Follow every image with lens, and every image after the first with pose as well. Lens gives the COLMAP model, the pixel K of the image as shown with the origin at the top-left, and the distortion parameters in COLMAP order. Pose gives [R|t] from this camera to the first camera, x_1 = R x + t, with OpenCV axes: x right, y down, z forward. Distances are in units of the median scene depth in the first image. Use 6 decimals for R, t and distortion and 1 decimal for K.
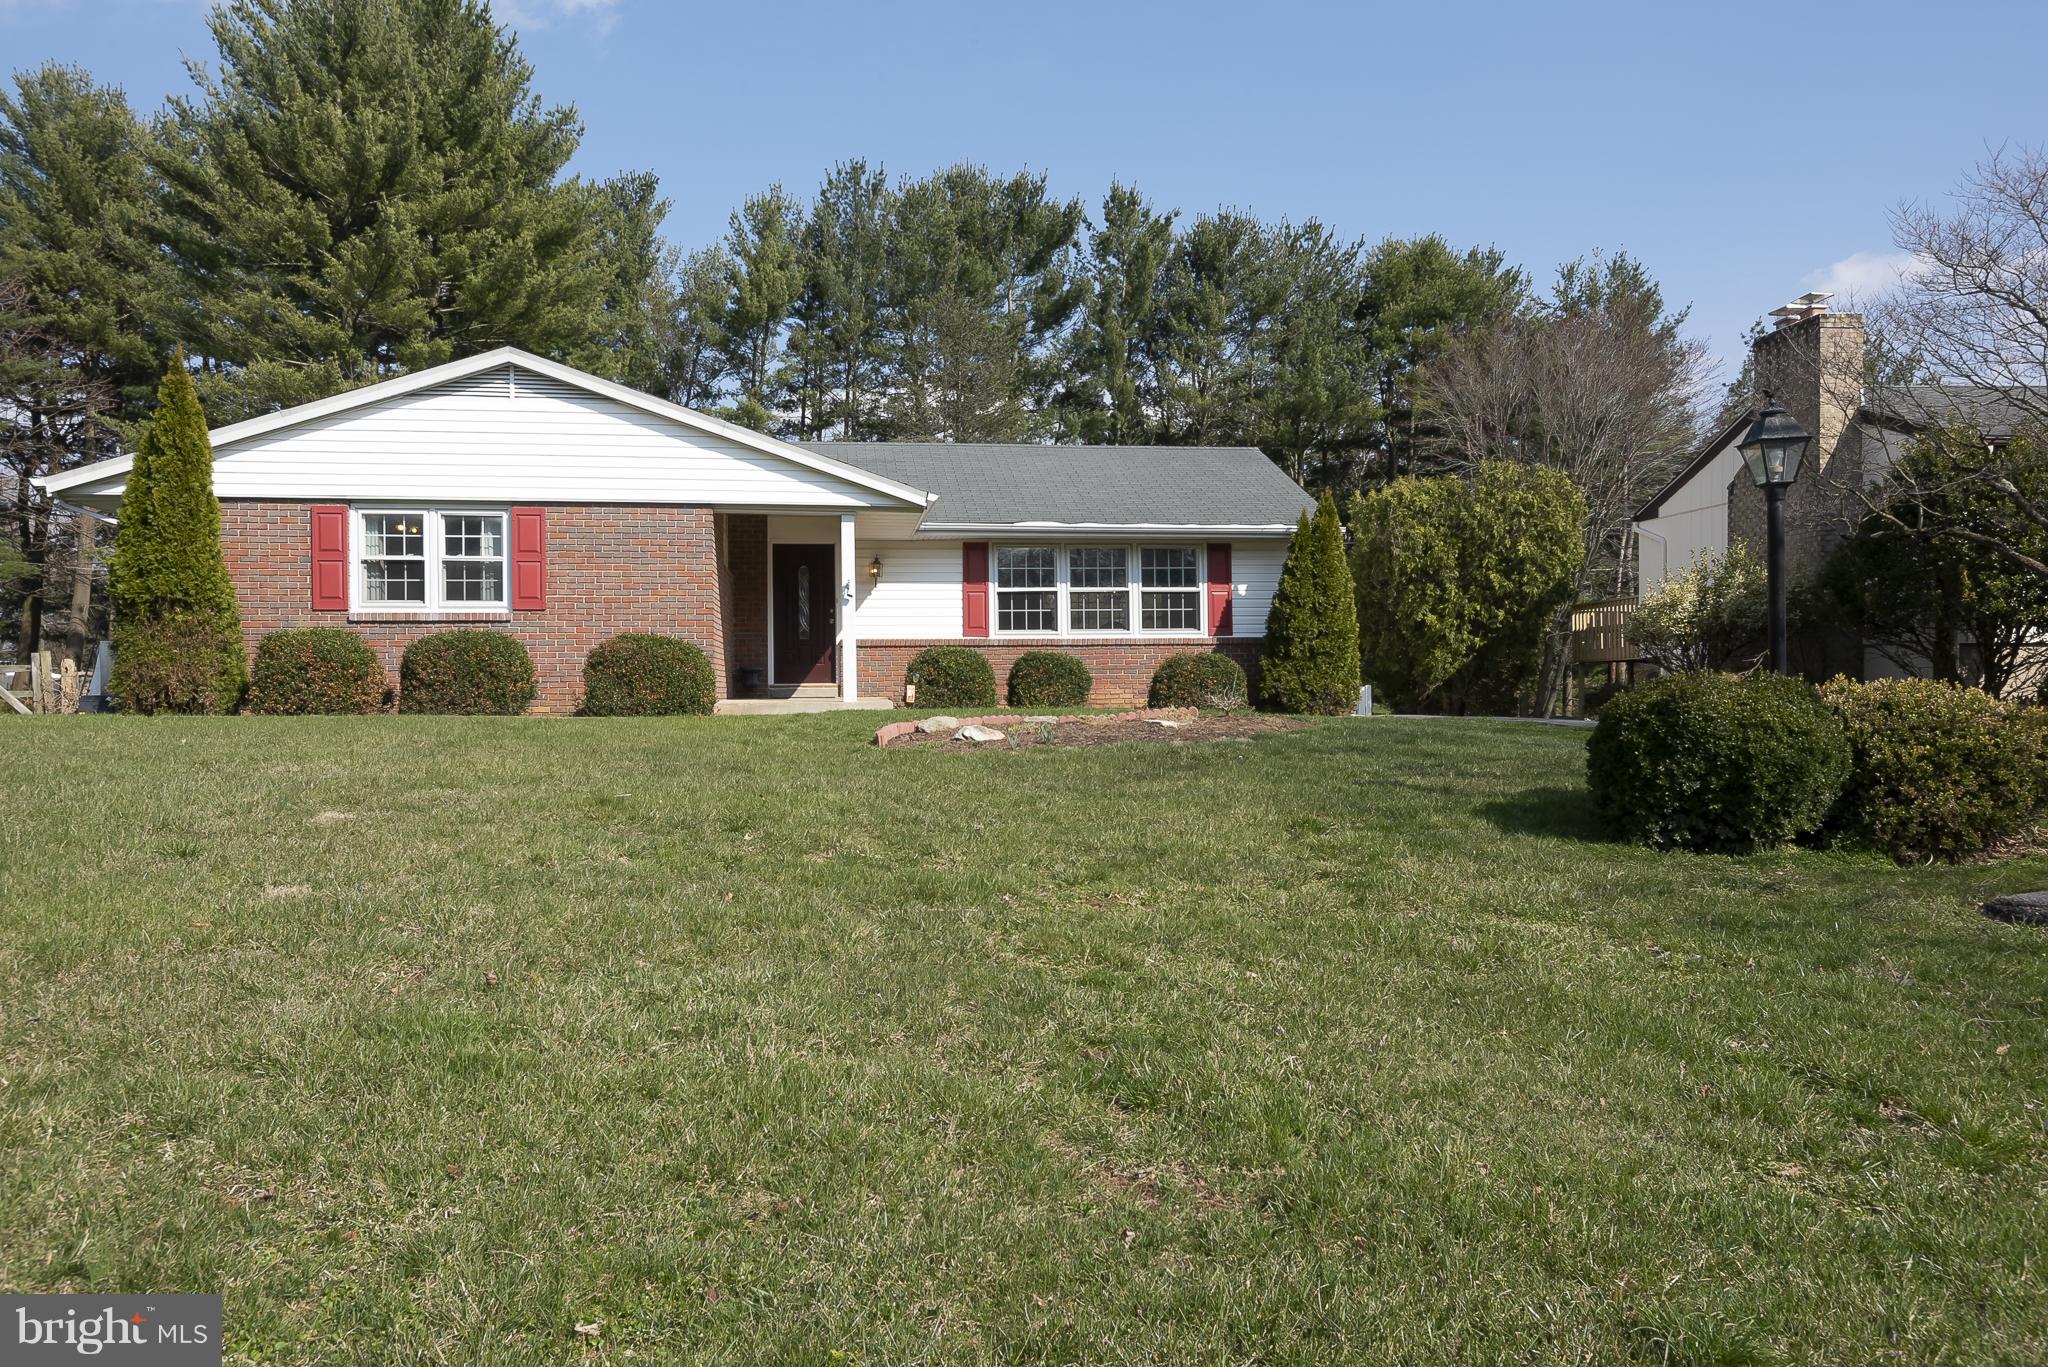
lens RADIAL K [[1120.3, 0, 1024.0], [0, 1120.3, 683.5], [0, 0, 1]] dist [0.016057, 0.000838]
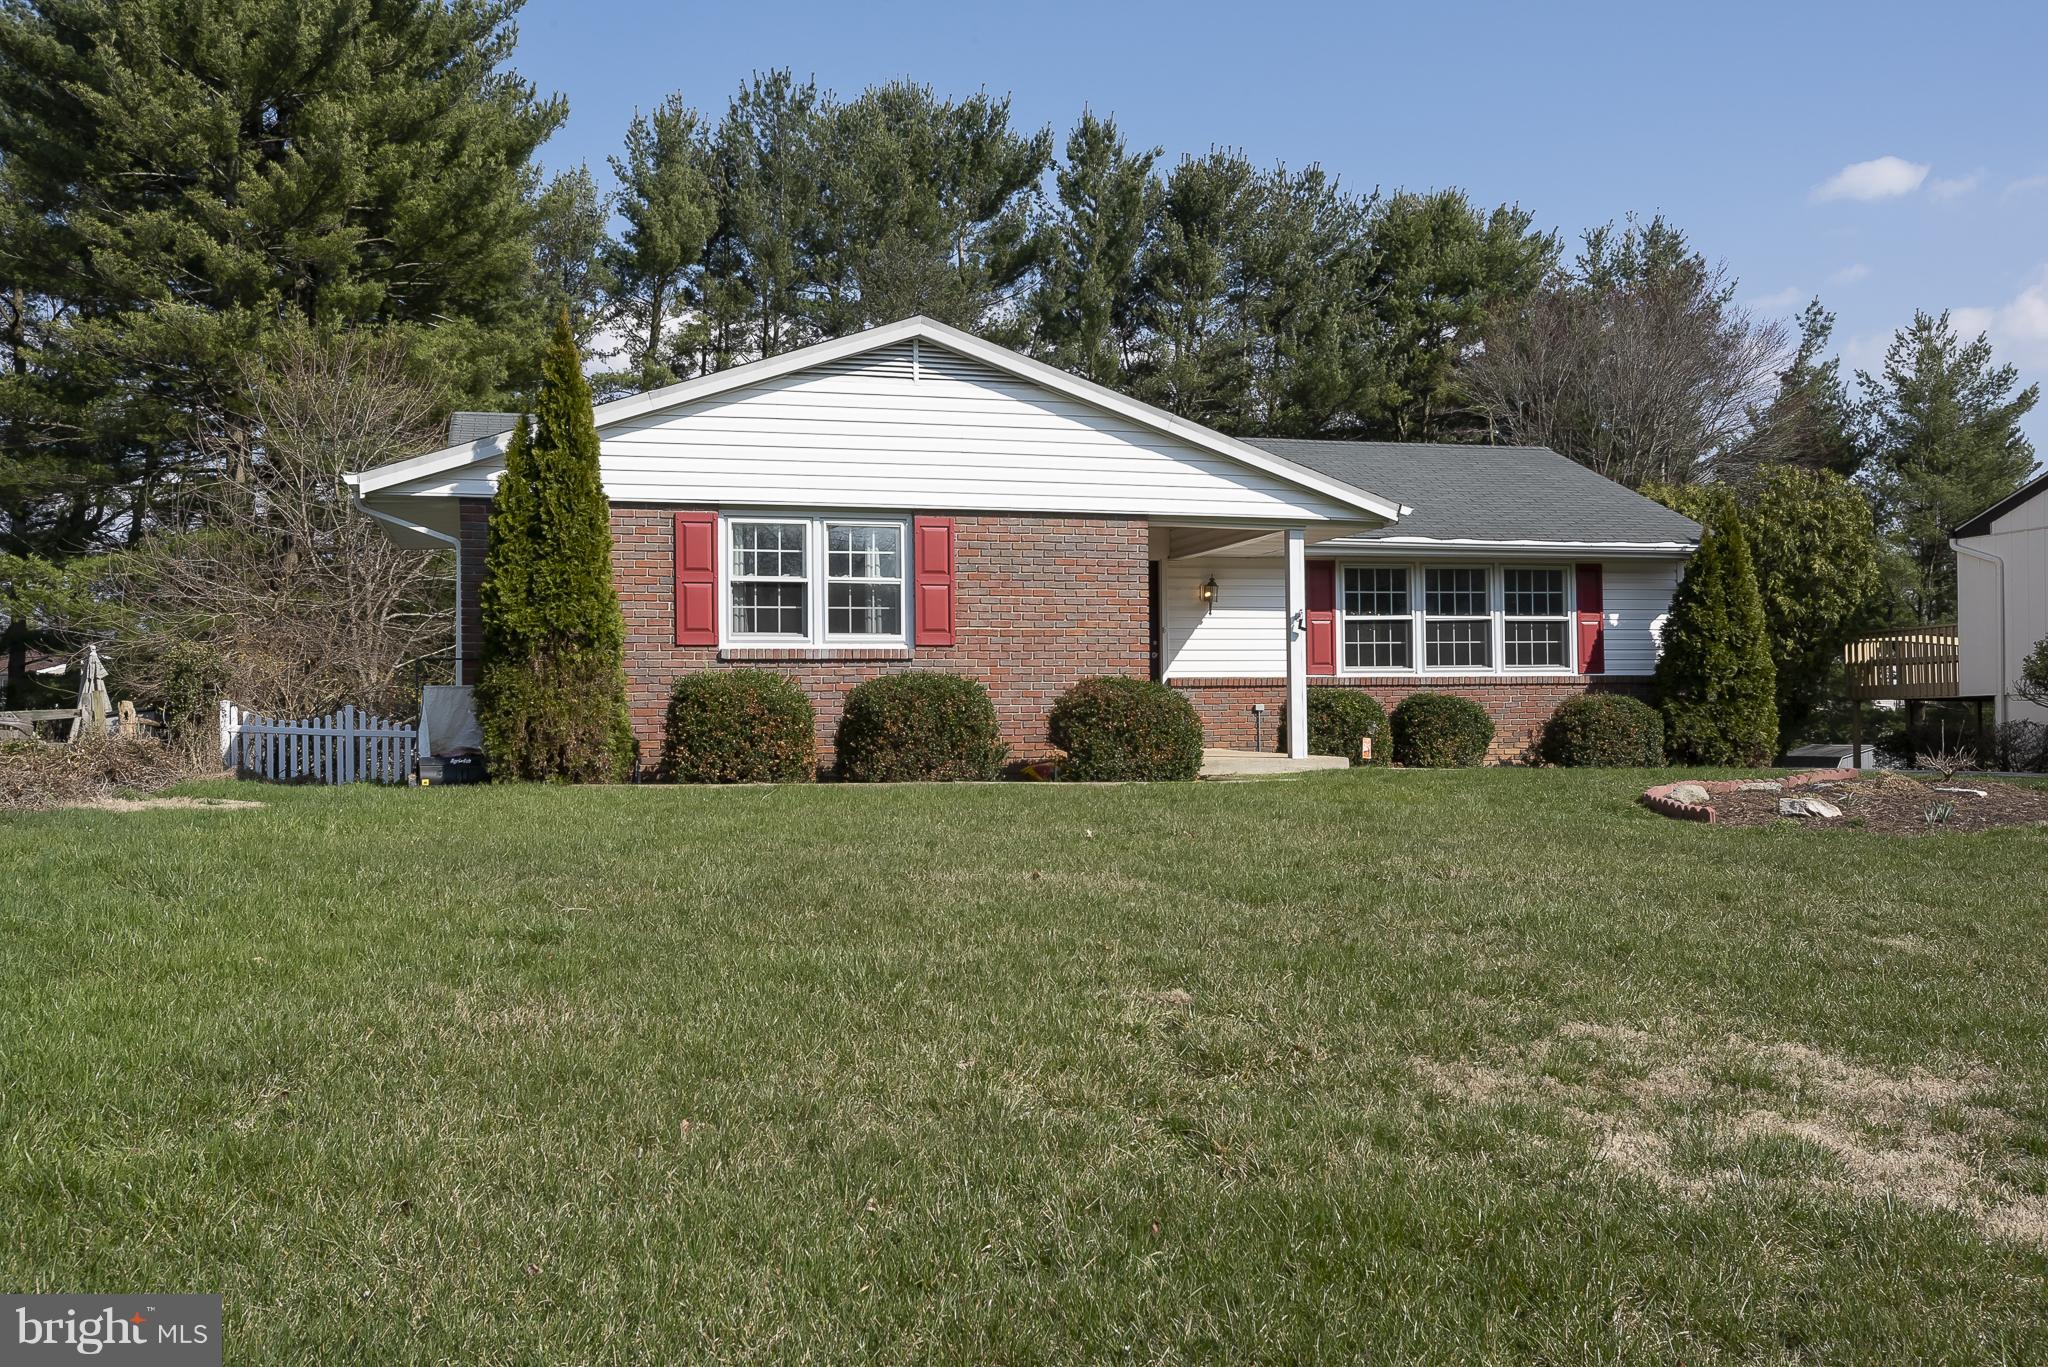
lens RADIAL K [[1364.0, 0, 1061.0], [0, 1364.0, 689.4], [0, 0, 1]] dist [0.038134, 0.002011]
pose [[0.994875, 0.001060, 0.101111, -0.327712], [0.000833, 0.999825, -0.018677, -0.011902], [-0.101113, 0.018666, 0.994700, 0.021555]]
